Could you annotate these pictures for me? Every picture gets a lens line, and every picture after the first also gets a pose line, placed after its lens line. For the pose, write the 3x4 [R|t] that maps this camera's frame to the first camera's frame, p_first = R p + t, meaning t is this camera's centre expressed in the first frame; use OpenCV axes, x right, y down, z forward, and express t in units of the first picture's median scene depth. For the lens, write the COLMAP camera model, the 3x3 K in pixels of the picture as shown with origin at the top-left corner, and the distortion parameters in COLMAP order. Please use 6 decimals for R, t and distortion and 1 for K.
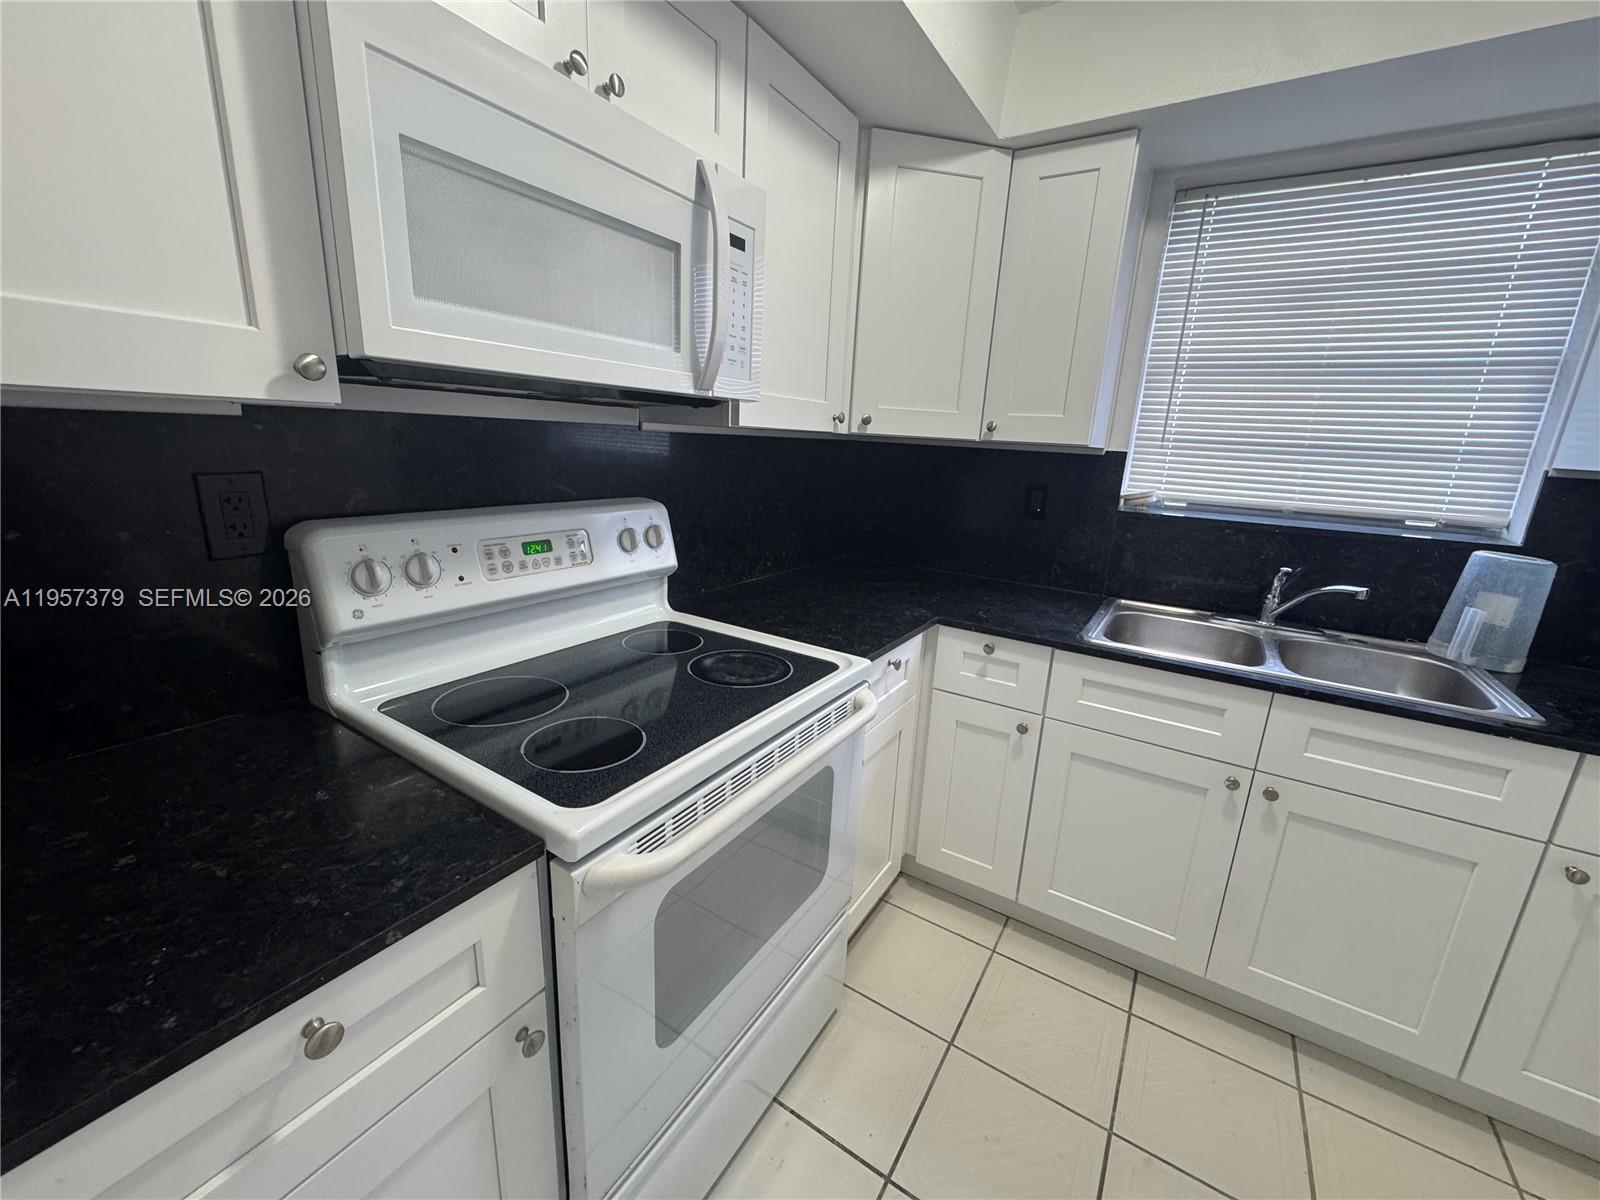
lens RADIAL K [[638.4, 0, 801.6], [0, 638.4, 601.1], [0, 0, 1]] dist [0.001652, -0.000990]
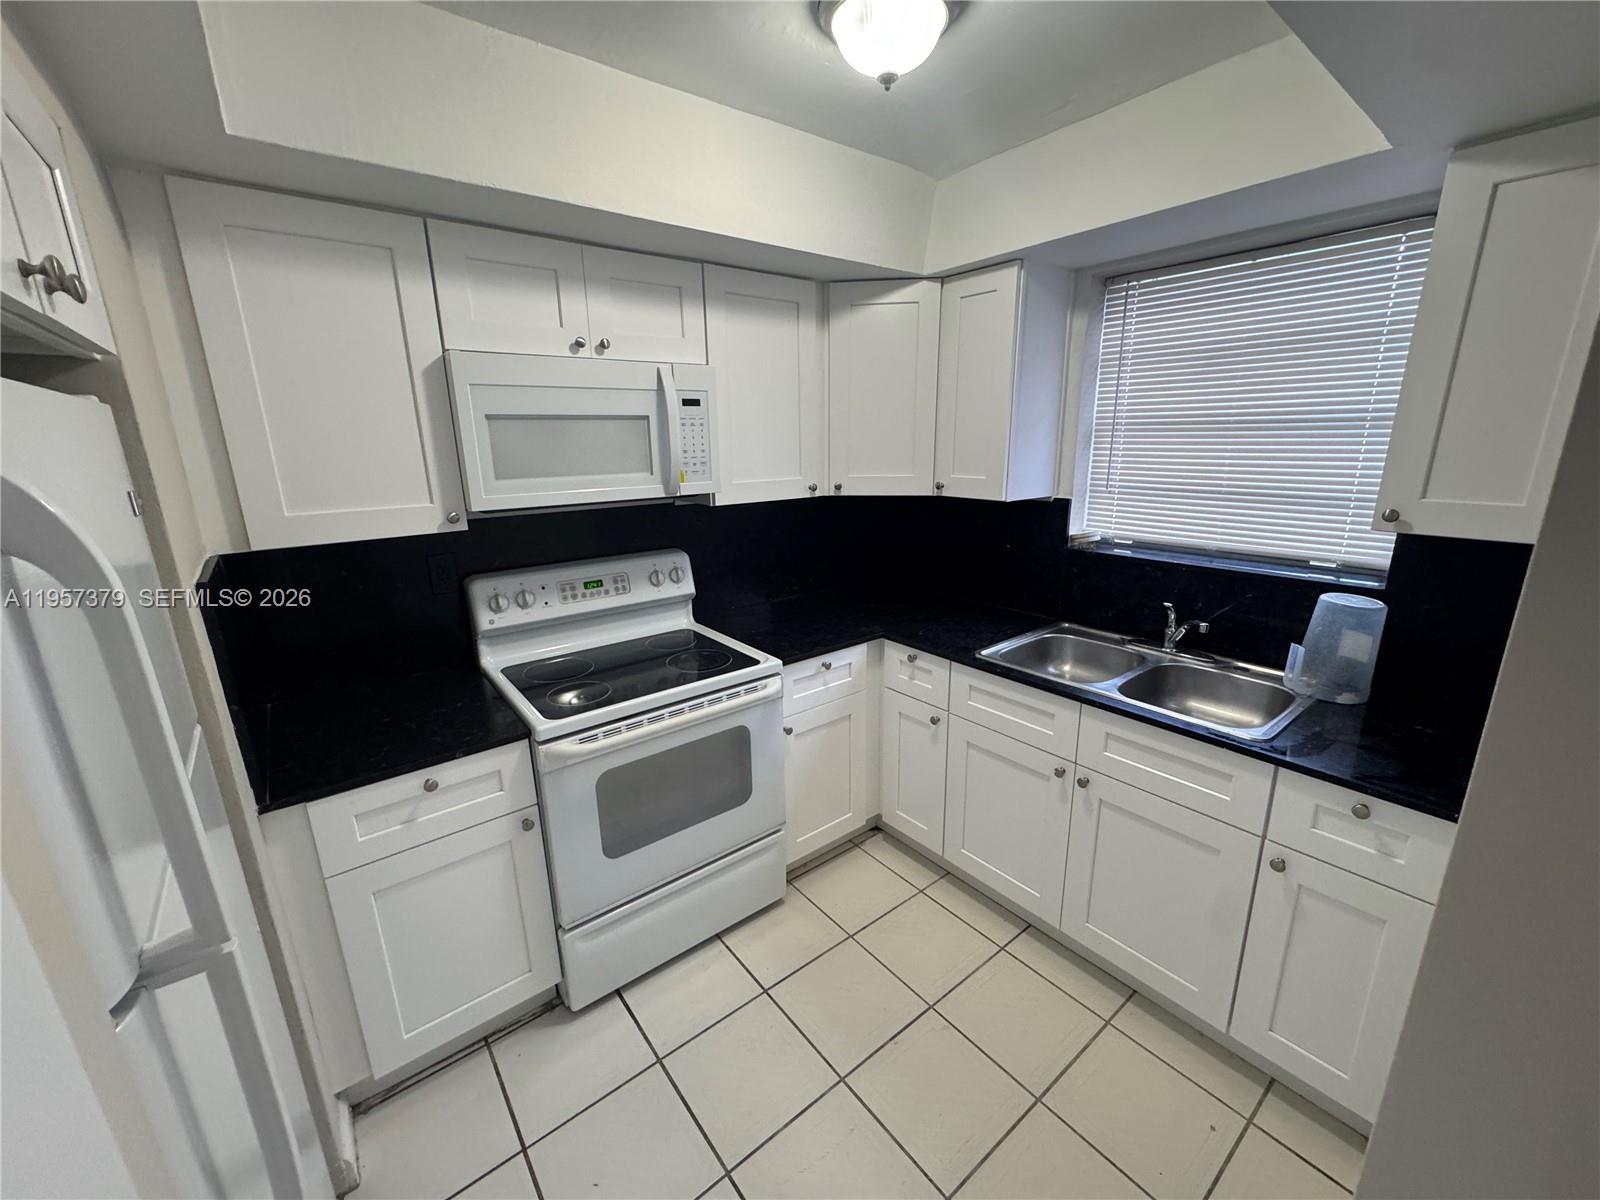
lens RADIAL K [[638.4, 0, 800.0], [0, 638.4, 600.6], [0, 0, 1]] dist [0.001652, -0.000990]
pose [[0.941886, 0.021888, -0.335218, 0.555261], [-0.023178, 0.999731, 0.000152, -0.043463], [0.335131, 0.007627, 0.942141, -0.352613]]
